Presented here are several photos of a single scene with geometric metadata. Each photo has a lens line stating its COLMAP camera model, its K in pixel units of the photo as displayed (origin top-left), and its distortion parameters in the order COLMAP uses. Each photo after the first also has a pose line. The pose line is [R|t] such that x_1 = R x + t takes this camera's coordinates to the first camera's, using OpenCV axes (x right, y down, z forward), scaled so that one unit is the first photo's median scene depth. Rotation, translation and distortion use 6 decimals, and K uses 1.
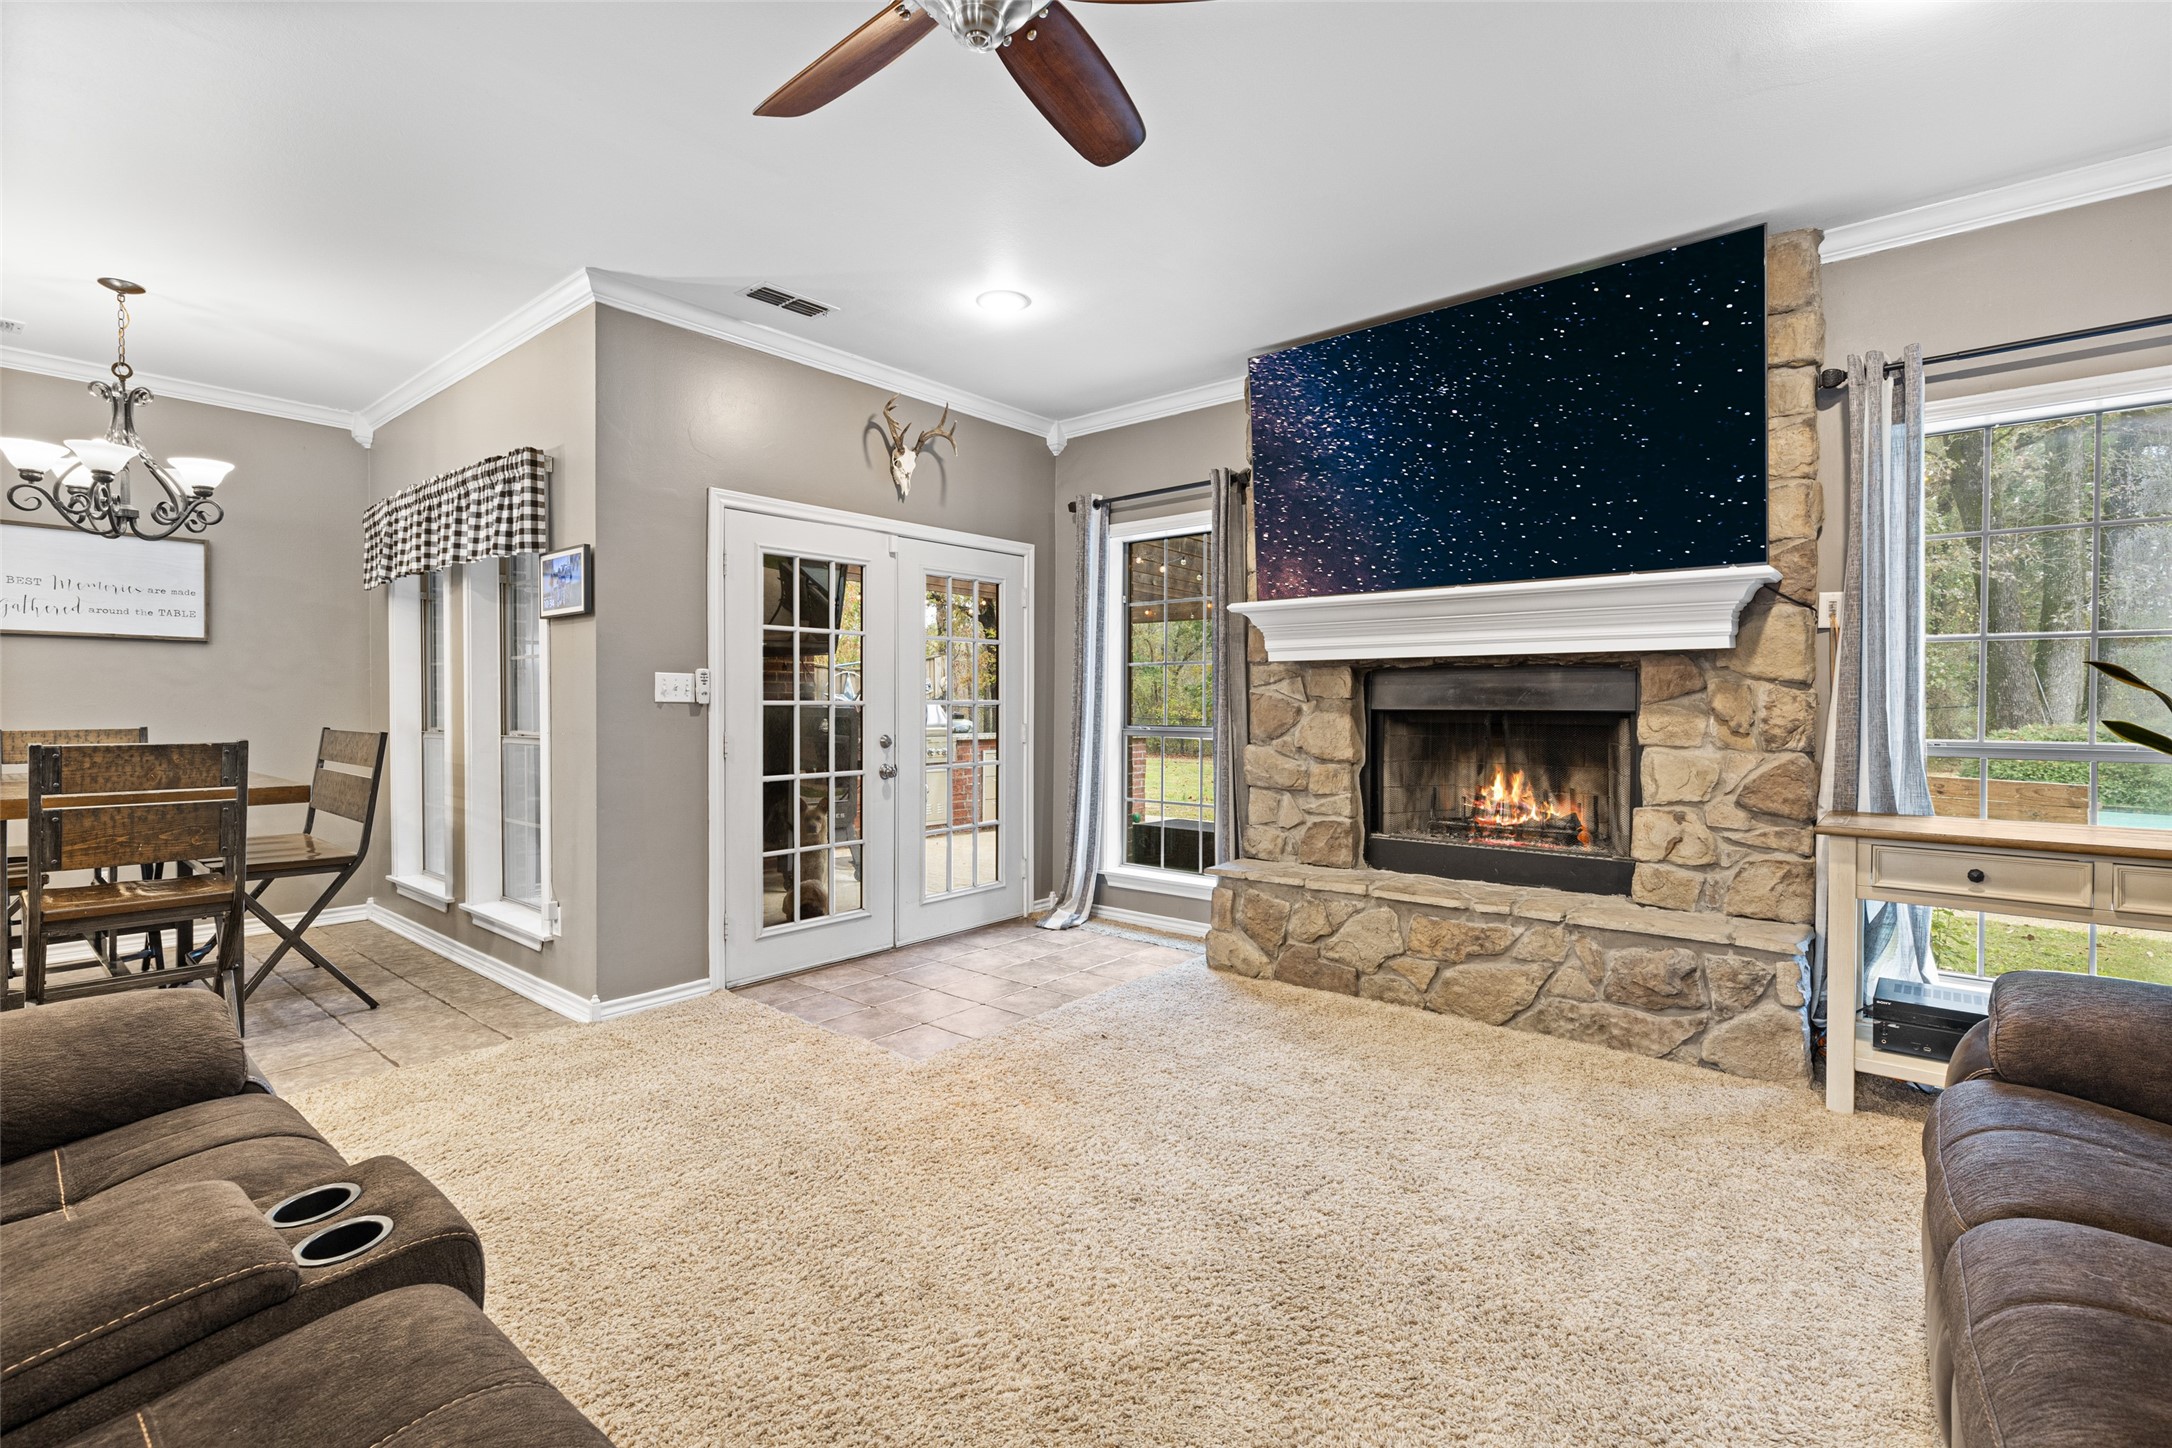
lens RADIAL K [[979.7, 0, 1087.3], [0, 979.7, 710.3], [0, 0, 1]] dist [0.006318, -0.001268]
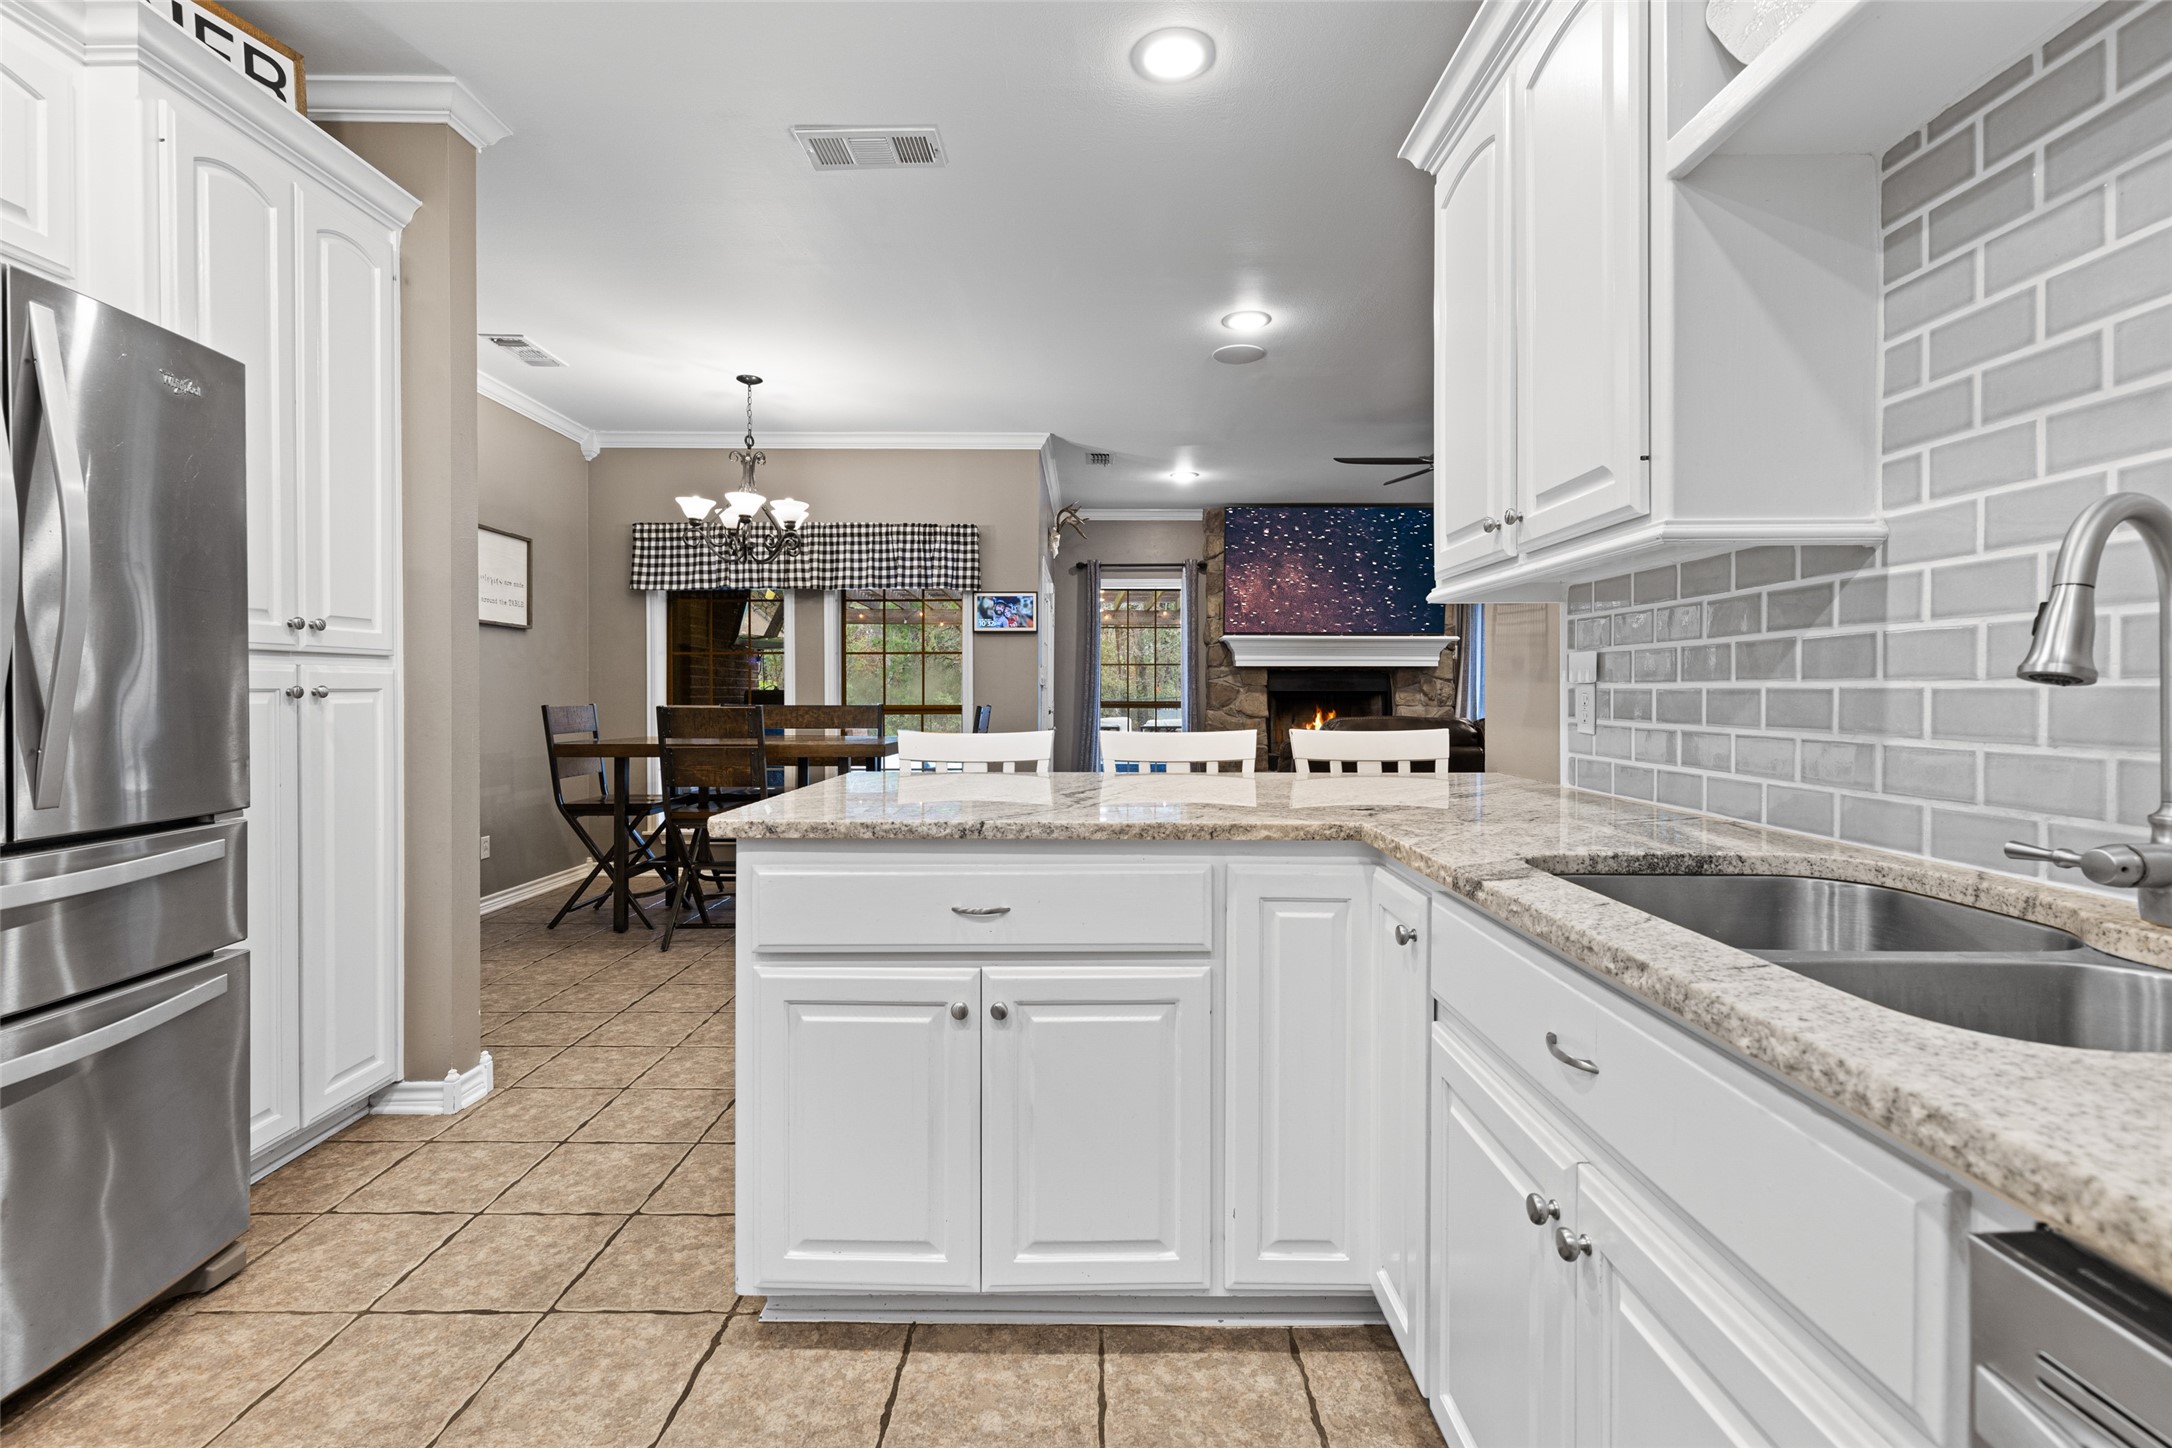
lens RADIAL K [[979.7, 0, 1077.6], [0, 979.7, 700.4], [0, 0, 1]] dist [0.006318, -0.001268]
pose [[0.774223, -0.004198, 0.632899, -1.696035], [0.003983, 0.999991, 0.001760, 0.017978], [-0.632900, 0.001158, 0.774232, -0.396676]]
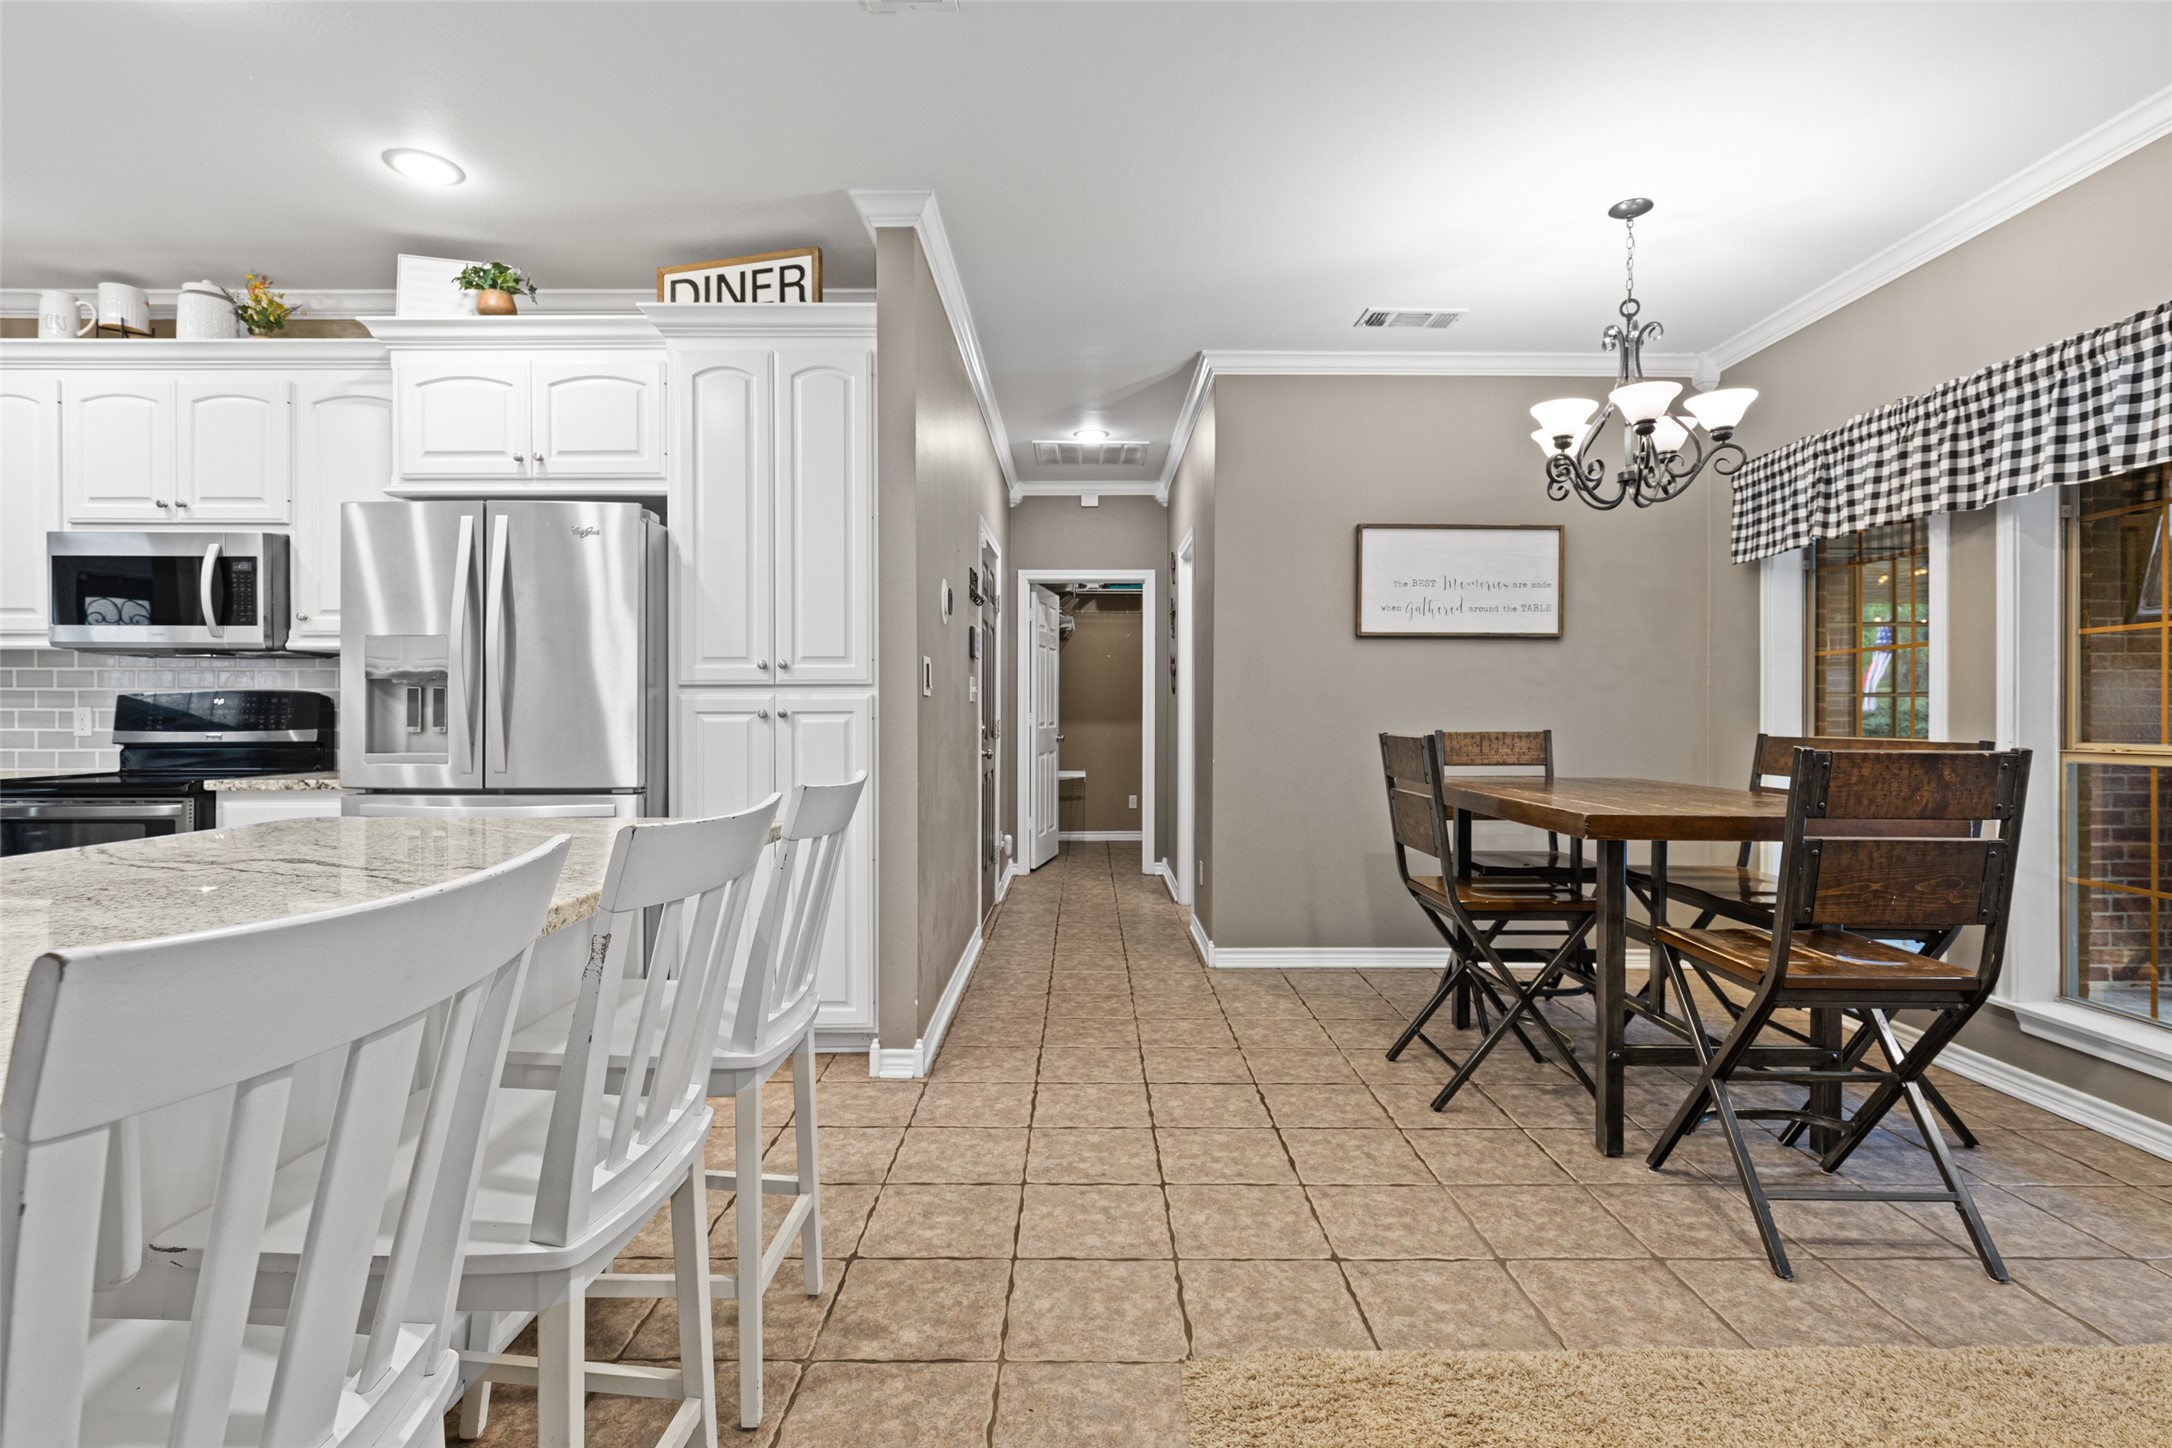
lens RADIAL K [[1025.1, 0, 1095.2], [0, 1025.1, 720.8], [0, 0, 1]] dist [-0.004648, 0.000892]
pose [[0.645803, 0.005679, -0.763483, -0.681130], [-0.007253, 0.999973, 0.001303, 0.014098], [0.763470, 0.004696, 0.645827, 0.092449]]
